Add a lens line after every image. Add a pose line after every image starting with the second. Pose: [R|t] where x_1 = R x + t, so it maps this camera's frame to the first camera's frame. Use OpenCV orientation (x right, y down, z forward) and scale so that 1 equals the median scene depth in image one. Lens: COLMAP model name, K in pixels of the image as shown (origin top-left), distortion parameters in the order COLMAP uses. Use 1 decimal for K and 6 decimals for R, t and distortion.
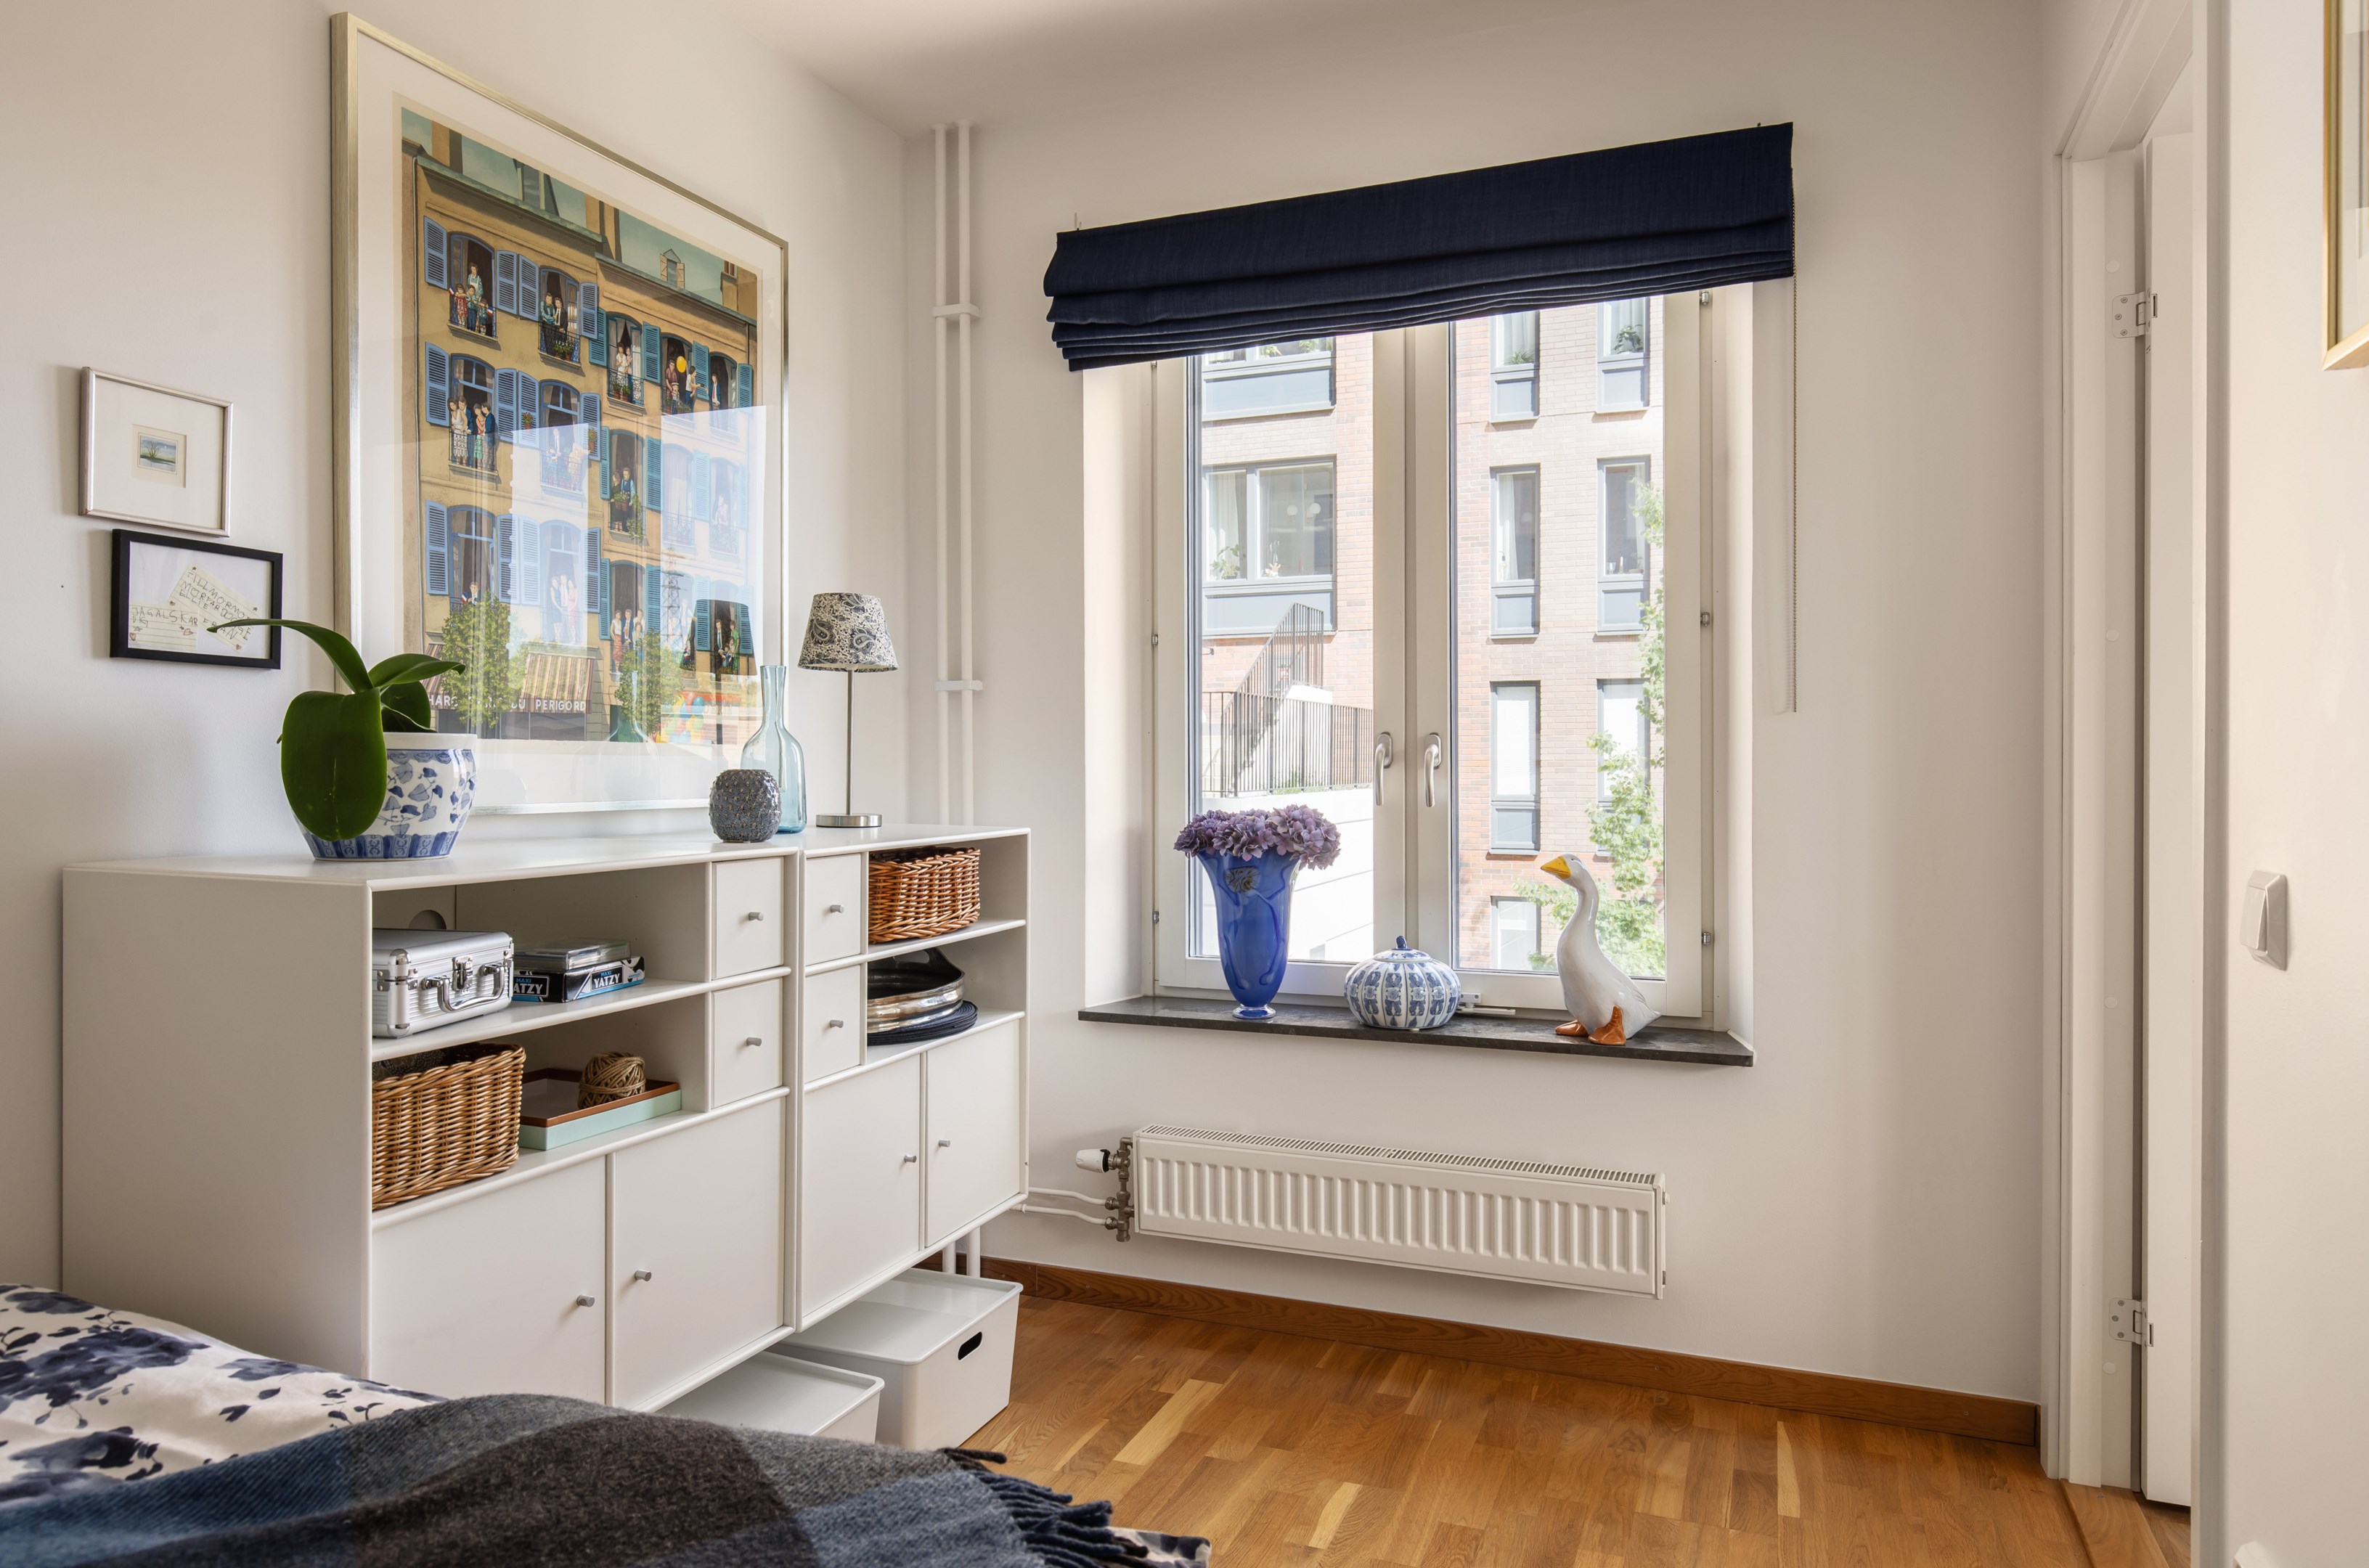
lens RADIAL K [[1506.6, 0, 1181.1], [0, 1506.6, 774.8], [0, 0, 1]] dist [-0.006542, -0.001195]
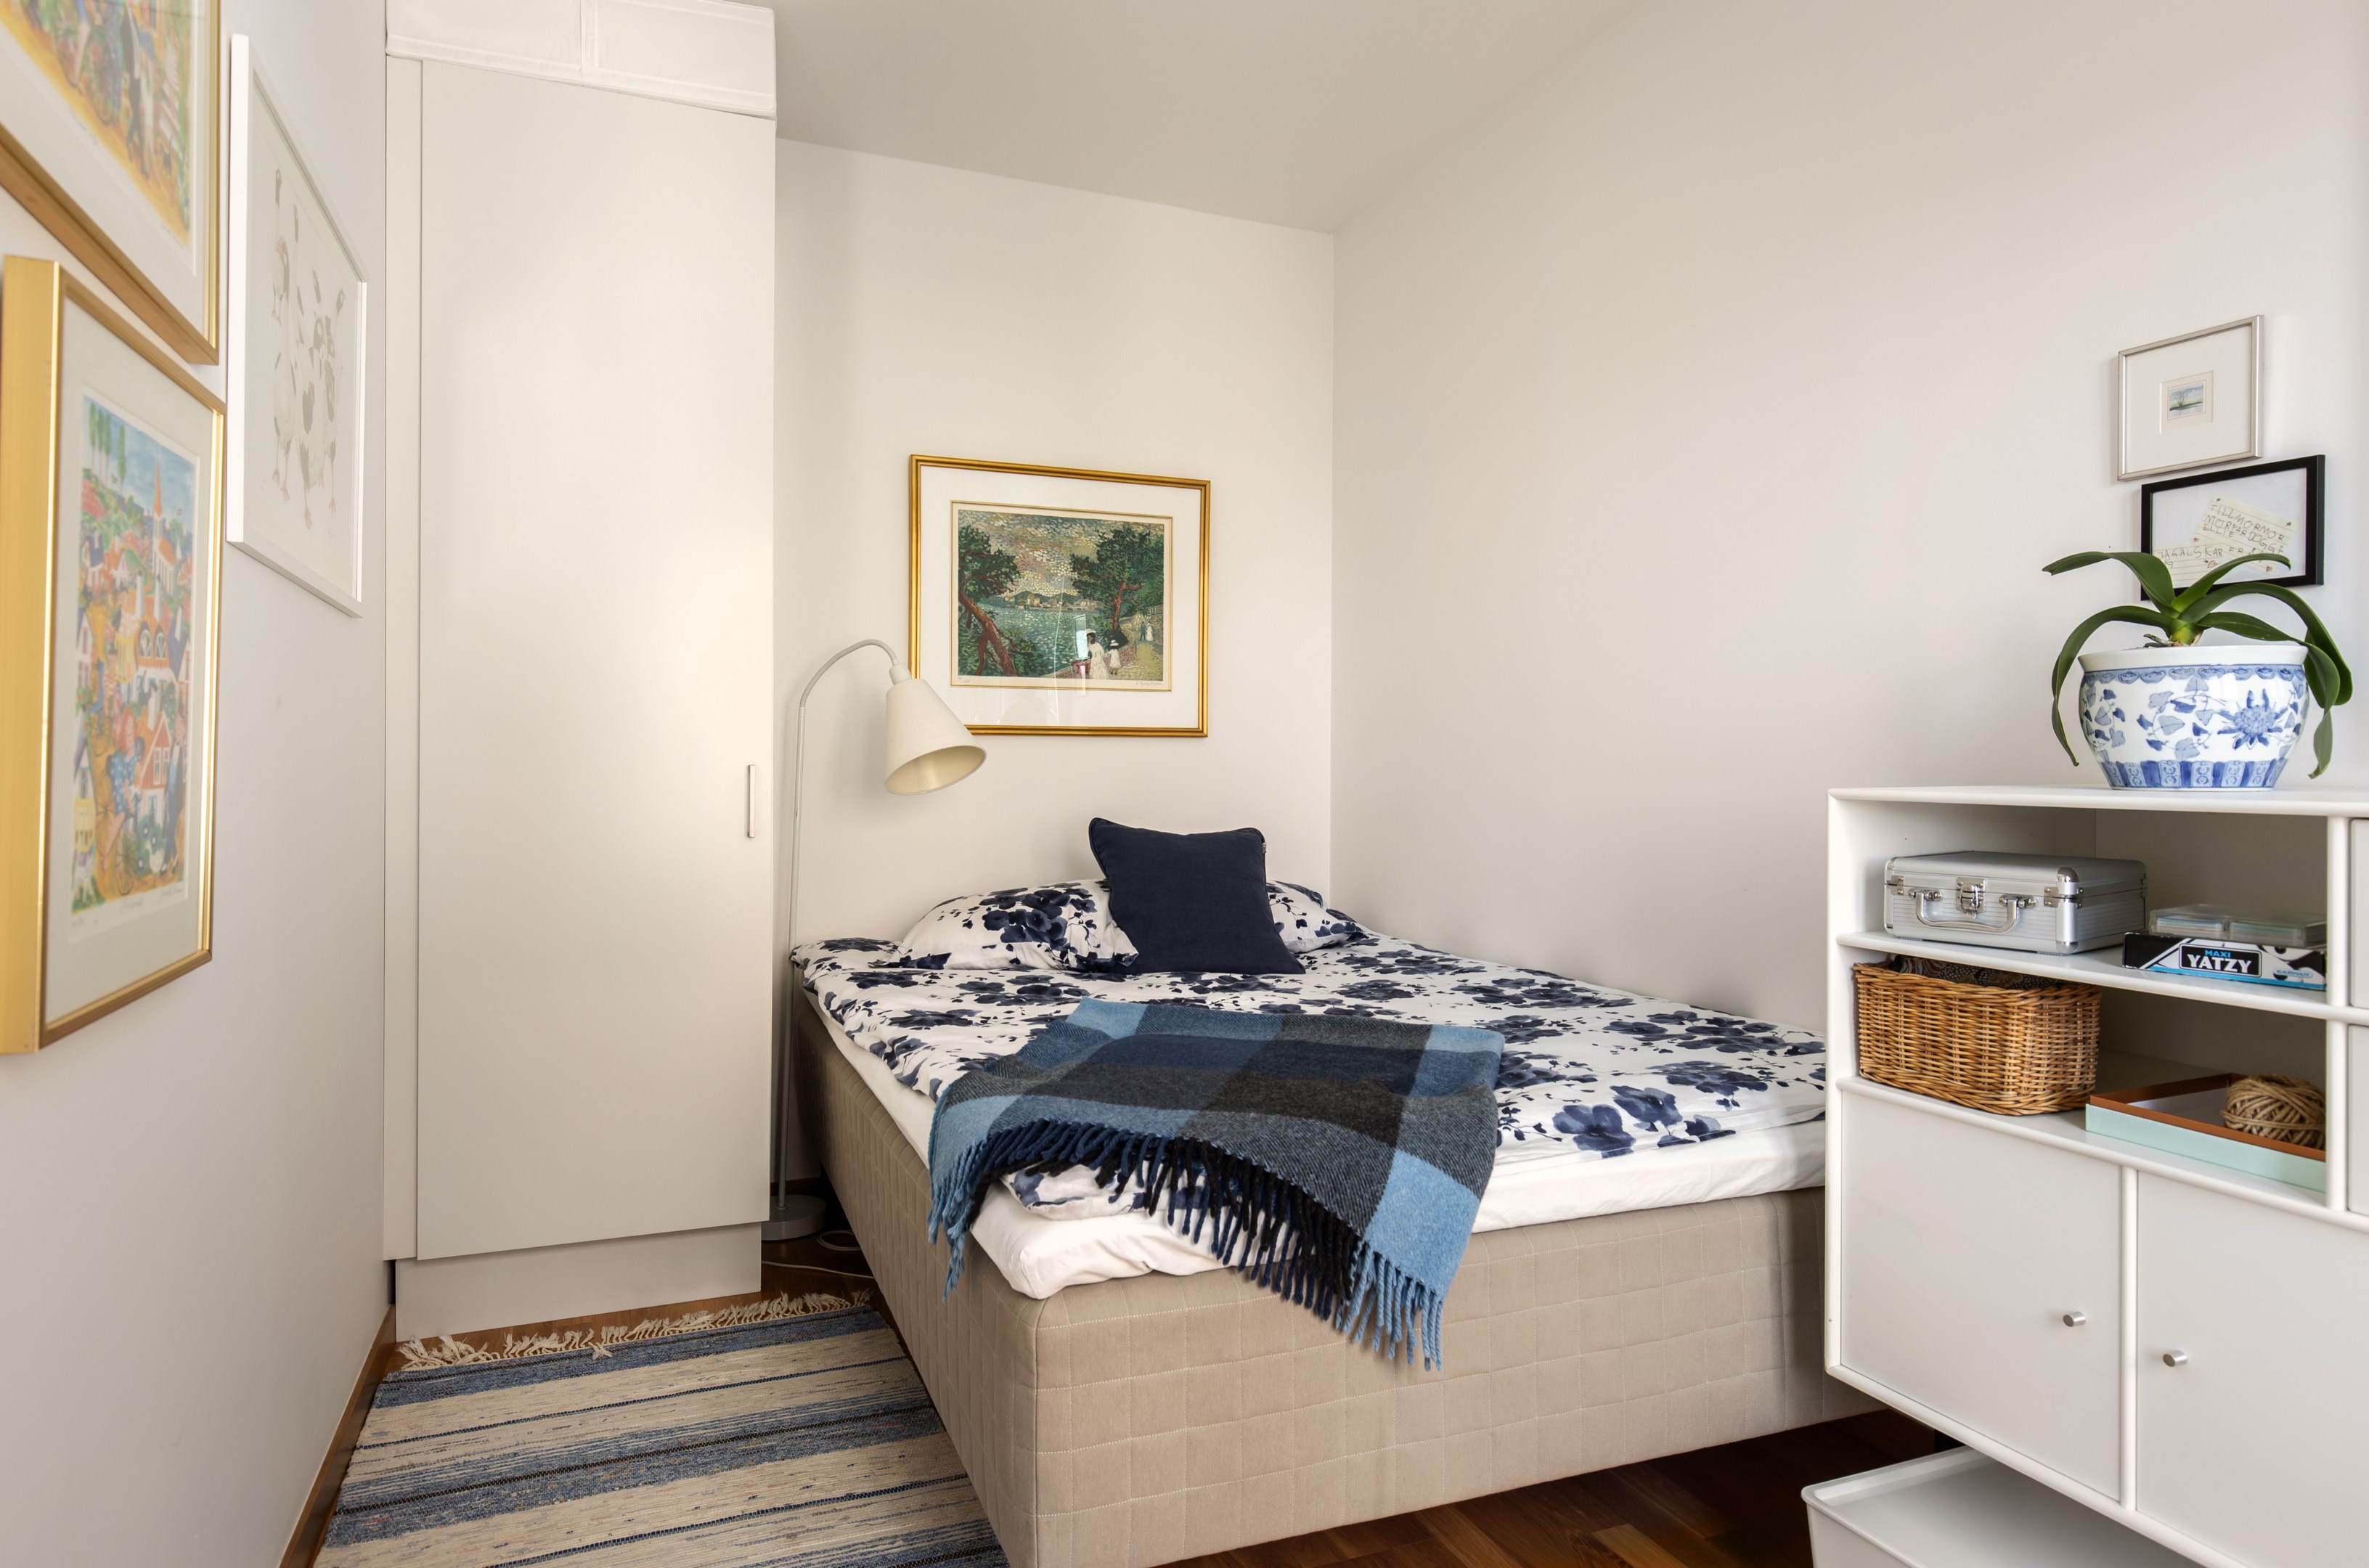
lens RADIAL K [[1418.2, 0, 1187.9], [0, 1418.2, 764.9], [0, 0, 1]] dist [0.000276, 0.000246]
pose [[-0.721872, 0.001115, -0.692026, 0.504824], [-0.008839, 0.999902, 0.010830, 0.036904], [0.691970, 0.013935, -0.721792, 1.219739]]
